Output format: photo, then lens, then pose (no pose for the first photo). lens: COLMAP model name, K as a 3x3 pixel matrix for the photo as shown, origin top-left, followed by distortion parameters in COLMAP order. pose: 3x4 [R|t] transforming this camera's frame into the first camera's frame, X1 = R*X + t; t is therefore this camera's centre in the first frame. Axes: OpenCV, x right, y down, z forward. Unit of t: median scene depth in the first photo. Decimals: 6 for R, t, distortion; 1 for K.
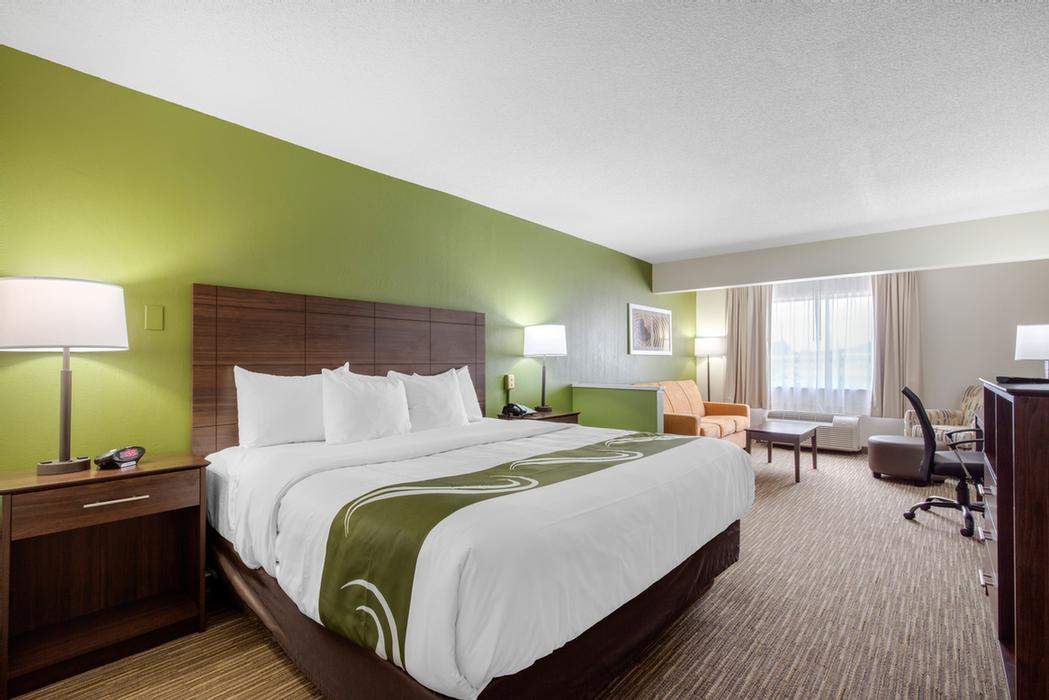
lens RADIAL K [[494.0, 0, 507.6], [0, 494.0, 356.3], [0, 0, 1]] dist [-0.000170, -0.000035]
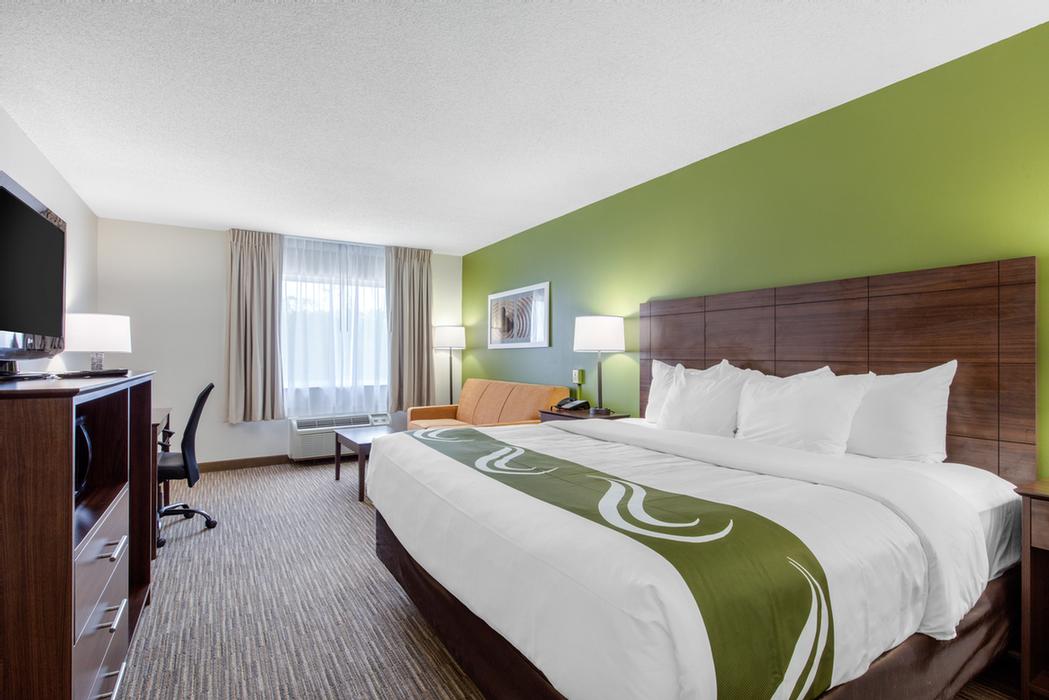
lens RADIAL K [[519.5, 0, 524.5], [0, 519.5, 350.0], [0, 0, 1]] dist [0.001284, 0.000098]
pose [[-0.276825, -0.008137, -0.960886, 0.716237], [0.007966, 0.999910, -0.010762, 0.004609], [0.960887, -0.010633, -0.276735, 0.829562]]
